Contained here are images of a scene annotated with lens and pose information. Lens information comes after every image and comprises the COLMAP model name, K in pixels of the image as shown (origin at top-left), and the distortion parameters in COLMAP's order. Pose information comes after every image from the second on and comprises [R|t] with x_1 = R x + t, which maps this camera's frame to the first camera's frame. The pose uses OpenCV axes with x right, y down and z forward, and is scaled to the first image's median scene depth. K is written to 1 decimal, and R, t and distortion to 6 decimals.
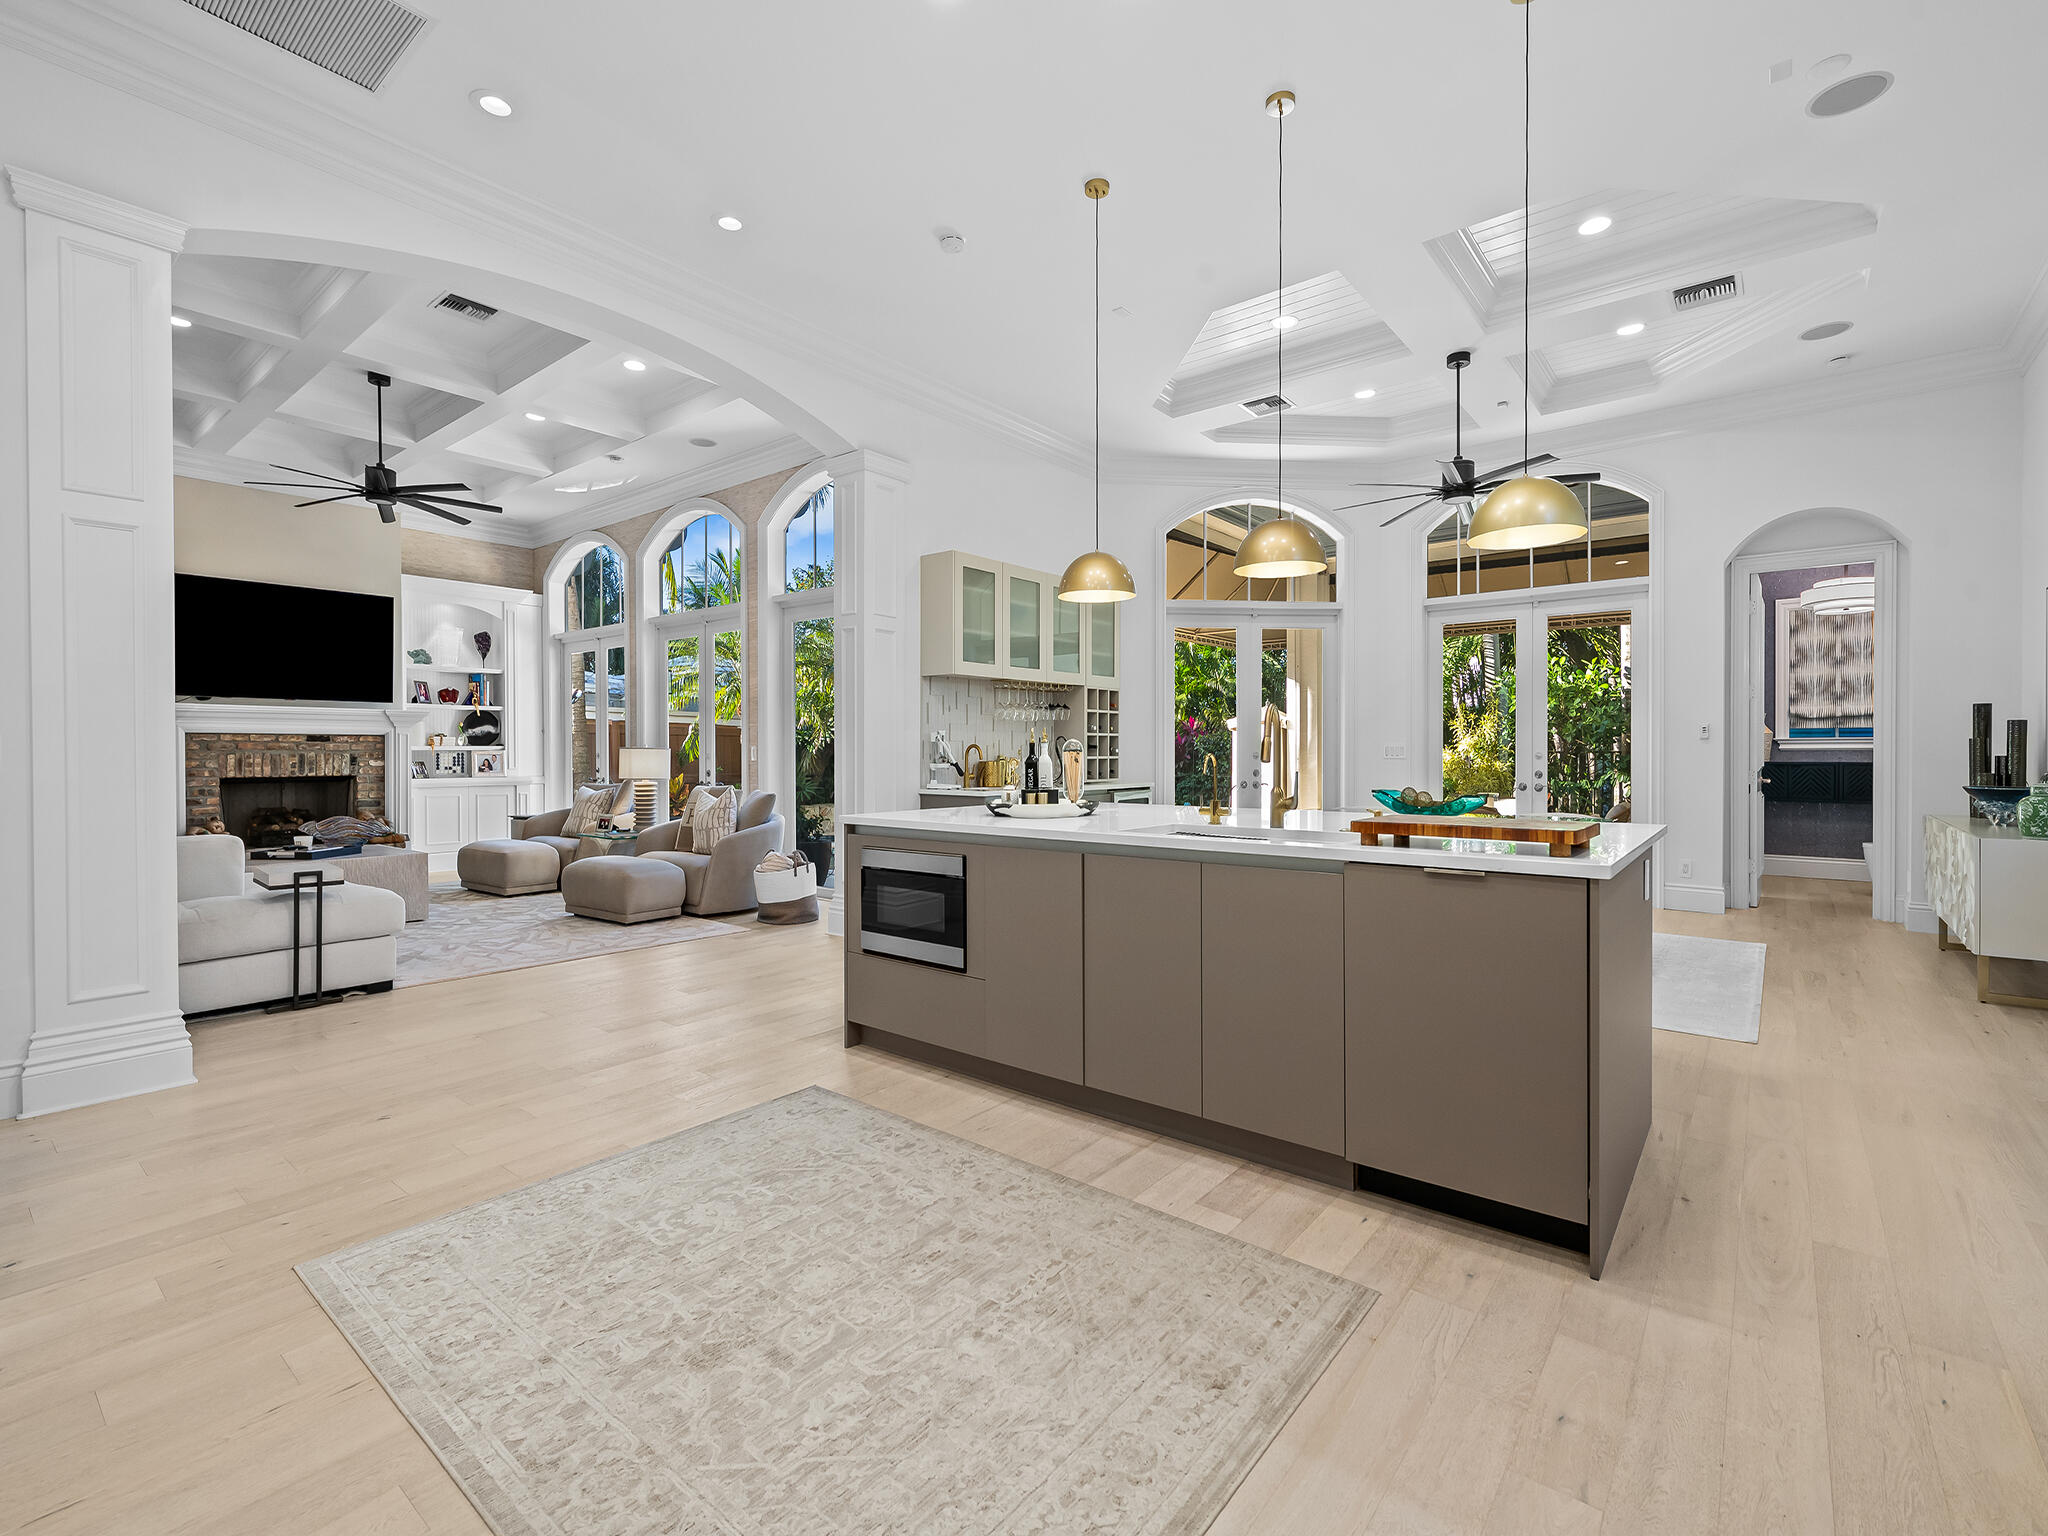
lens RADIAL K [[946.8, 0, 1039.3], [0, 946.8, 753.7], [0, 0, 1]] dist [0.005324, -0.001290]
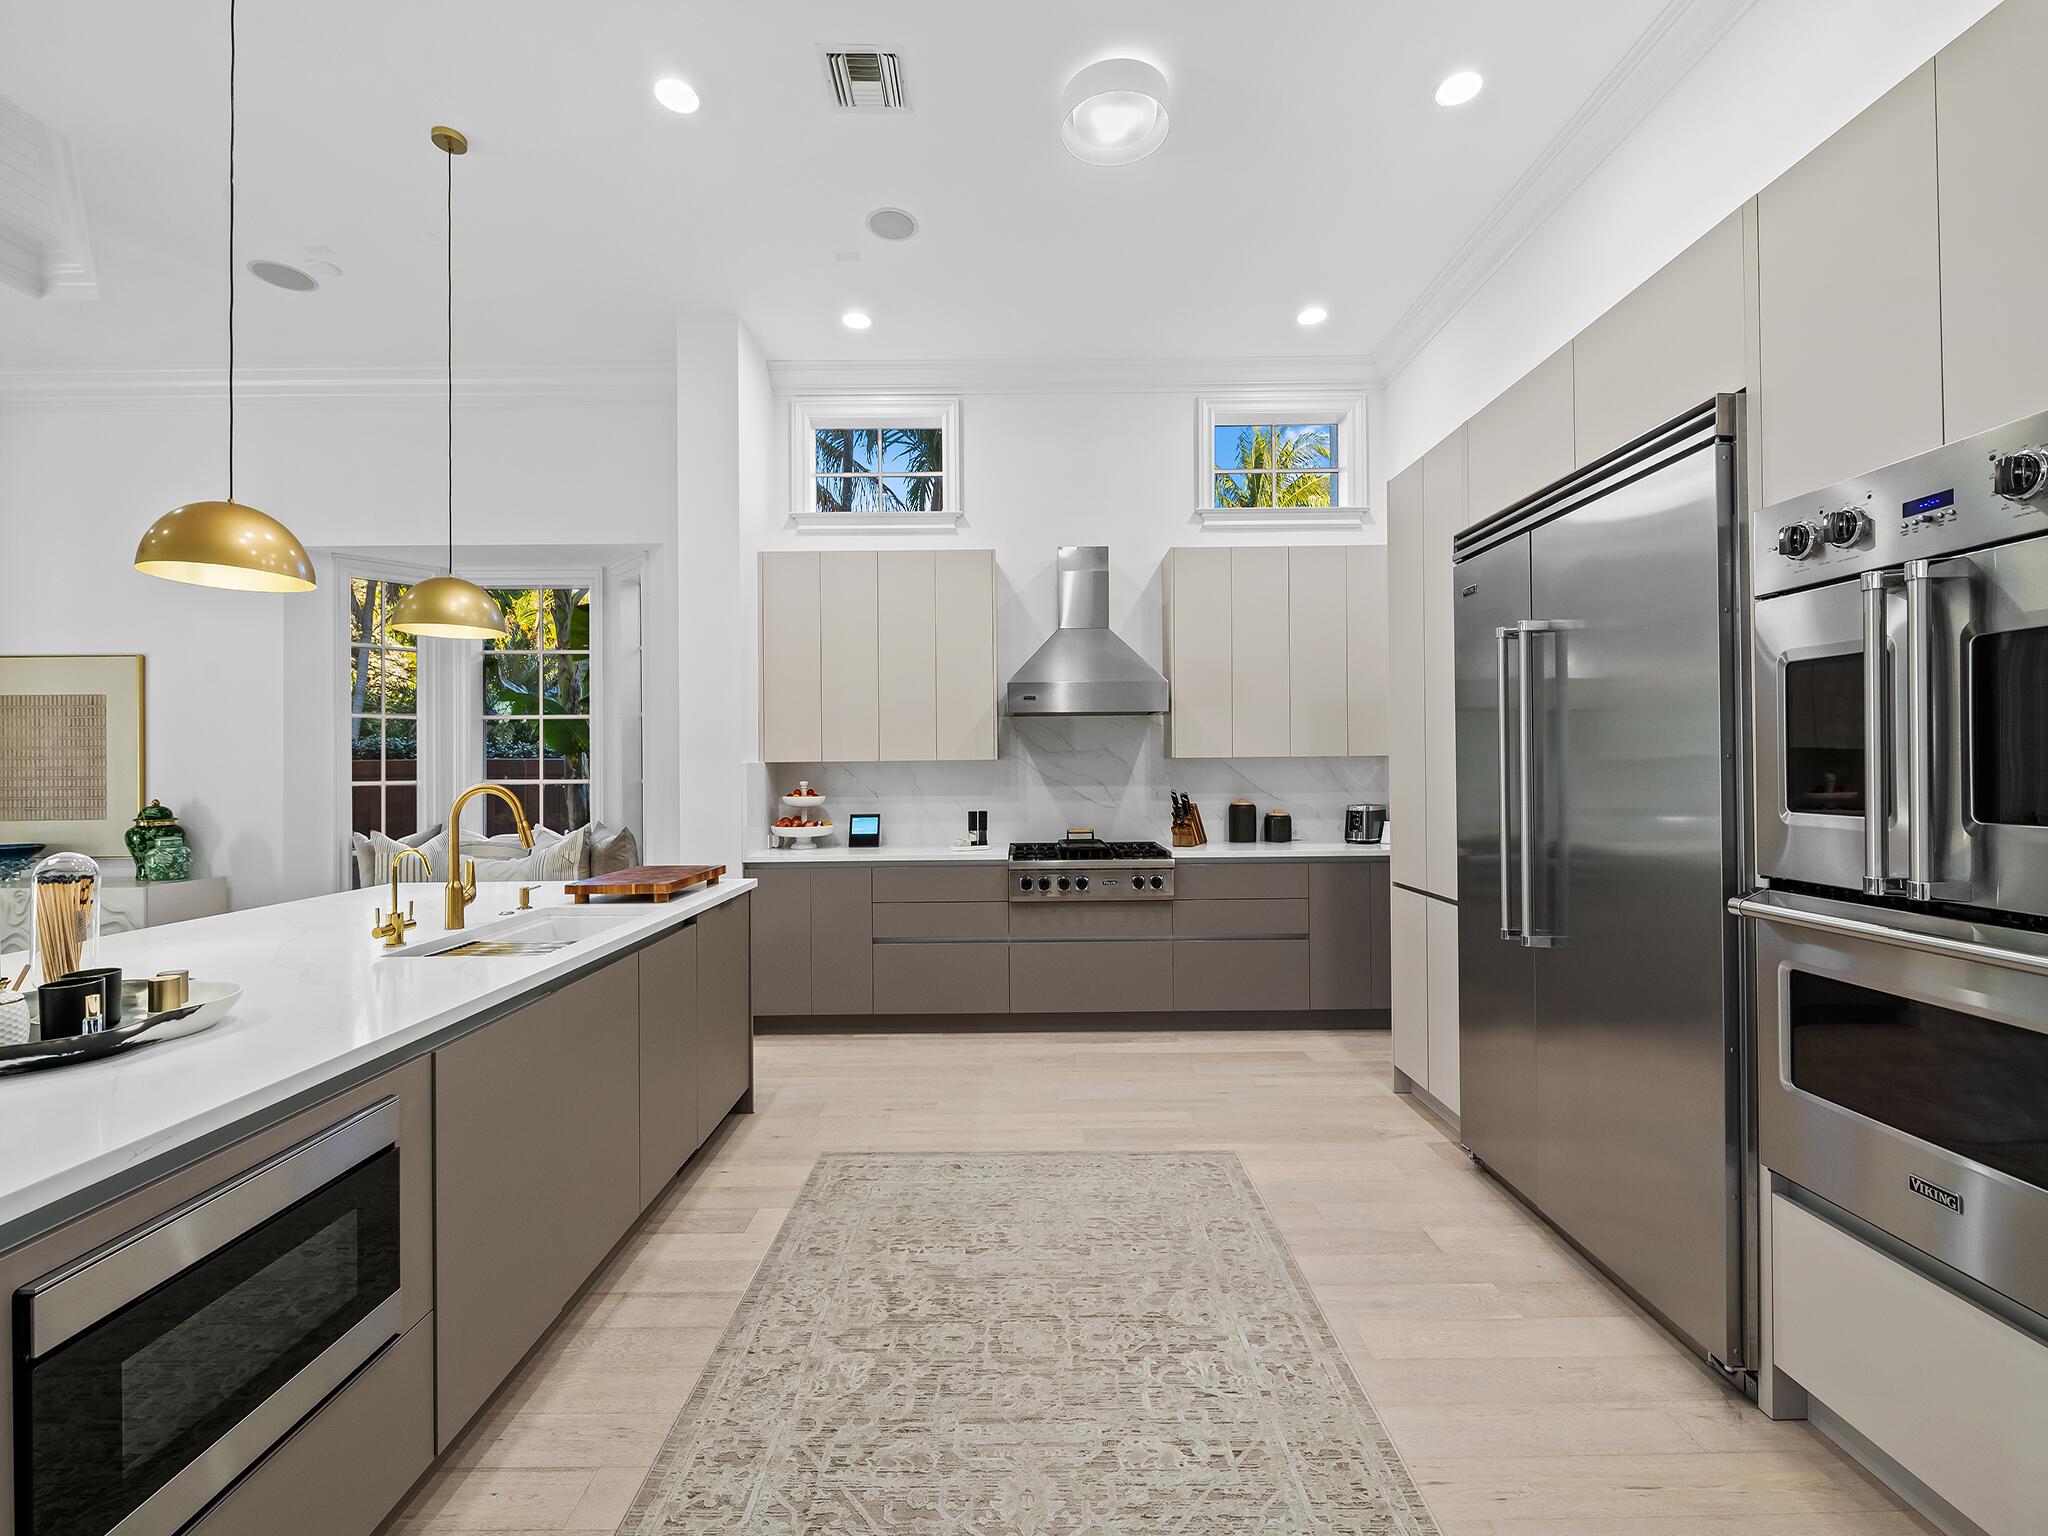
lens RADIAL K [[838.1, 0, 1034.2], [0, 838.1, 763.6], [0, 0, 1]] dist [-0.000031, -0.002454]
pose [[-0.640660, 0.011387, 0.767740, -0.238396], [0.011170, 0.999922, -0.005510, -0.021168], [-0.767743, 0.005046, -0.640738, 0.395138]]
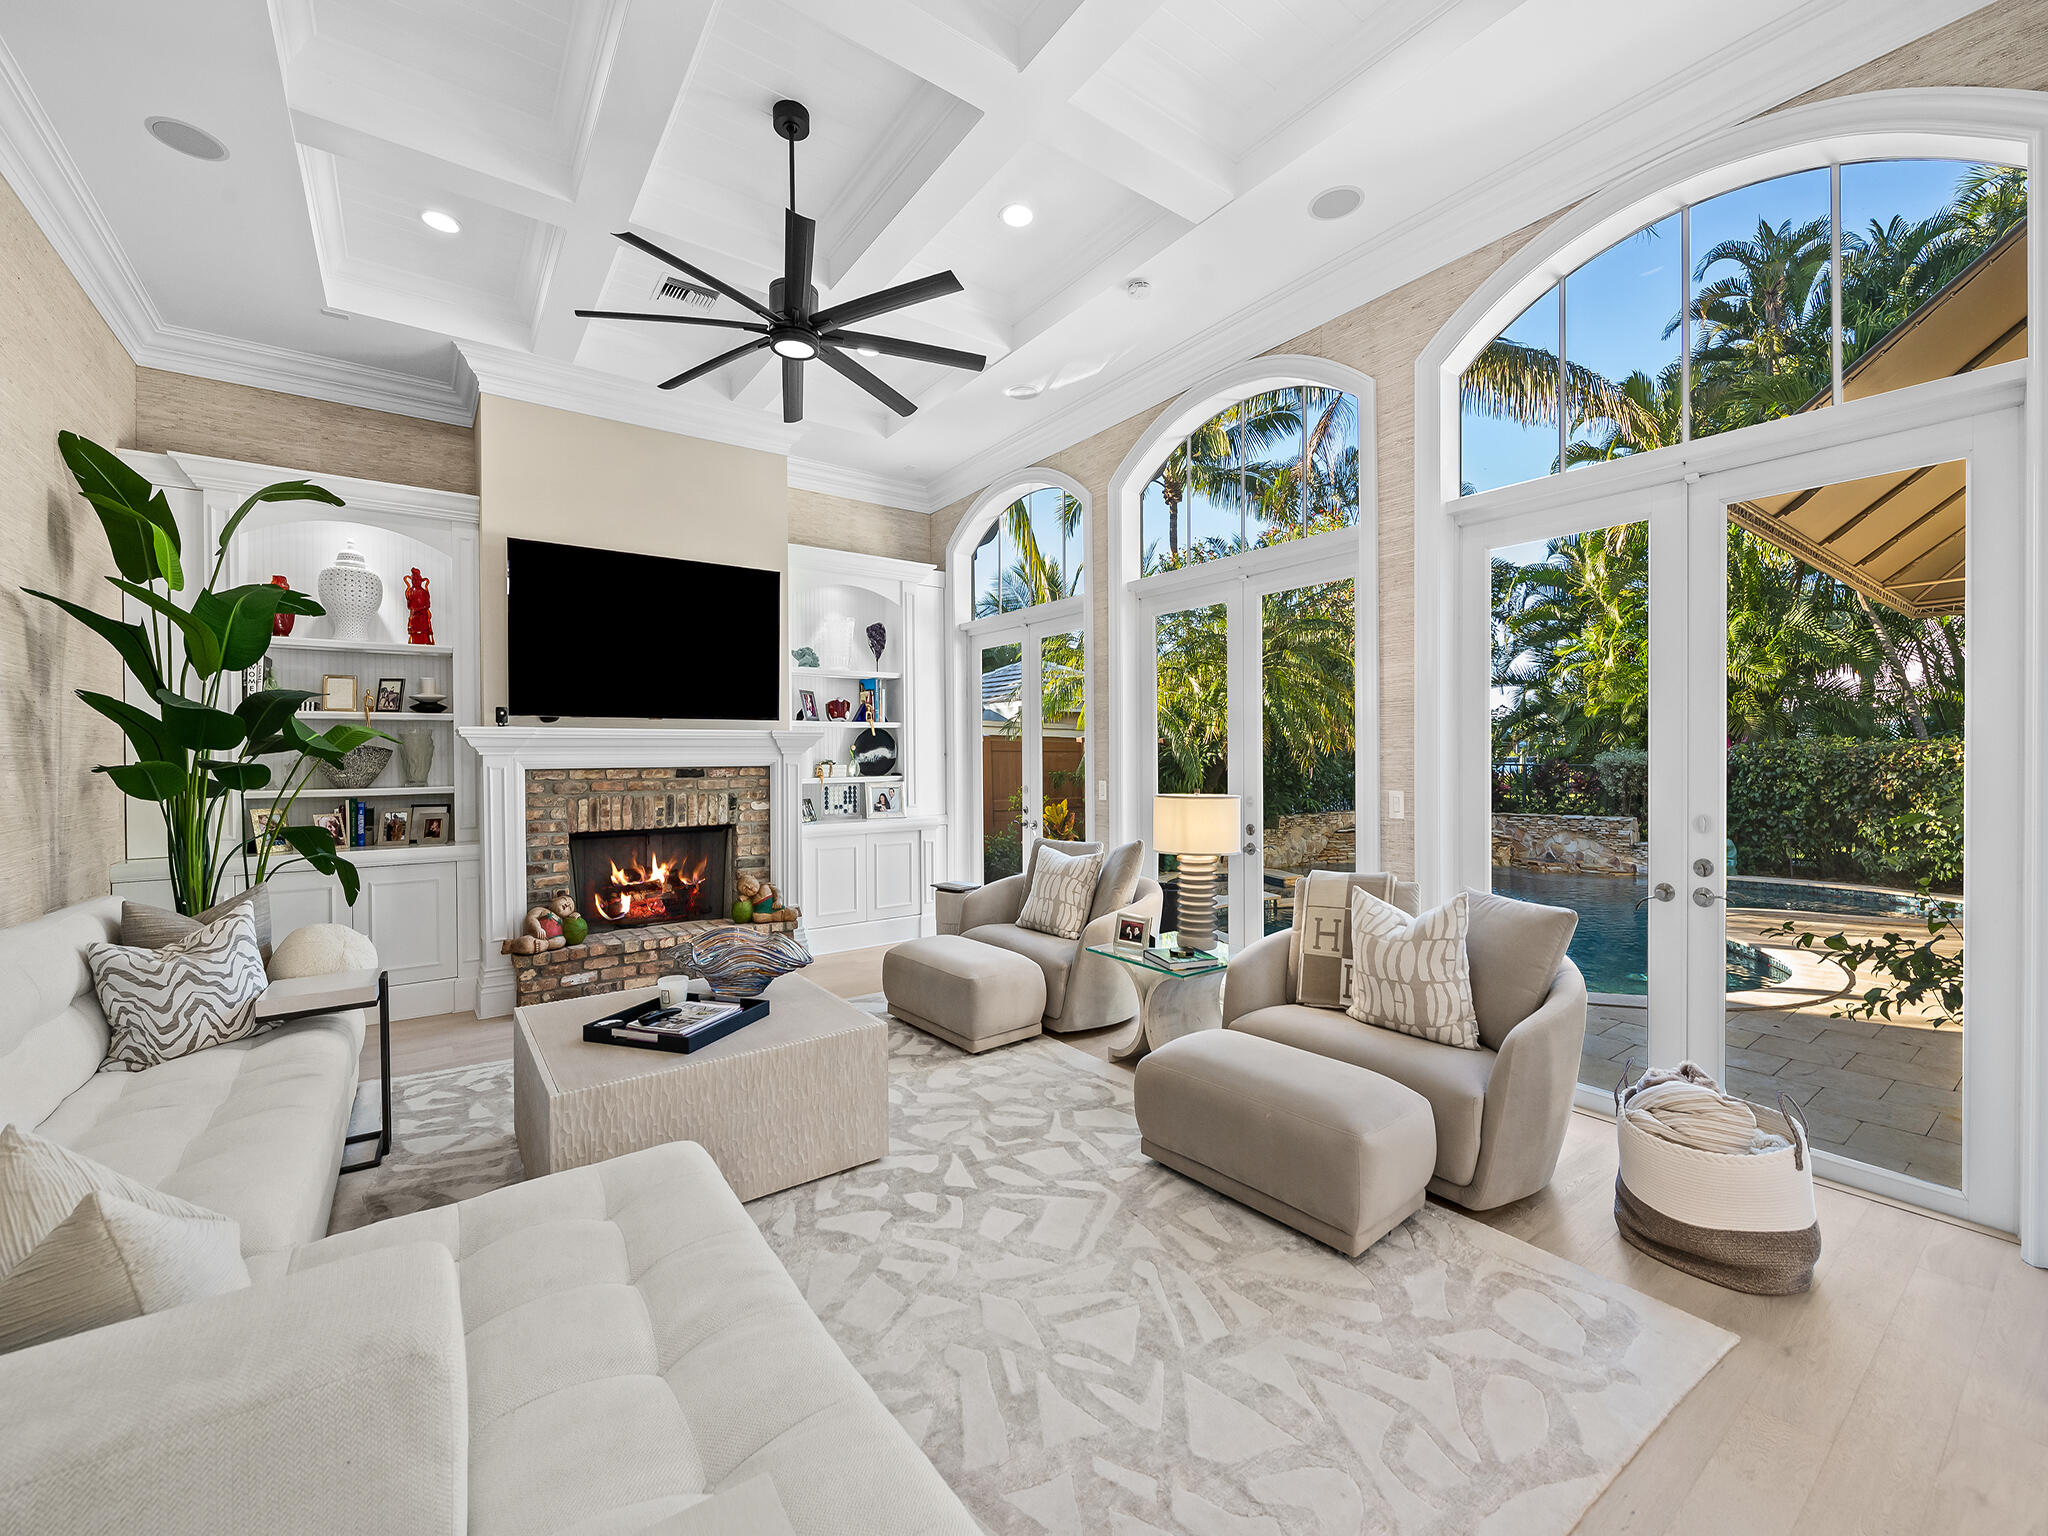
lens RADIAL K [[838.1, 0, 1027.5], [0, 838.1, 753.2], [0, 0, 1]] dist [-0.000031, -0.002454]
pose [[0.966375, -0.007411, -0.257030, -0.376265], [0.006488, 0.999969, -0.004442, -0.027747], [0.257055, 0.002625, 0.966393, 0.487910]]
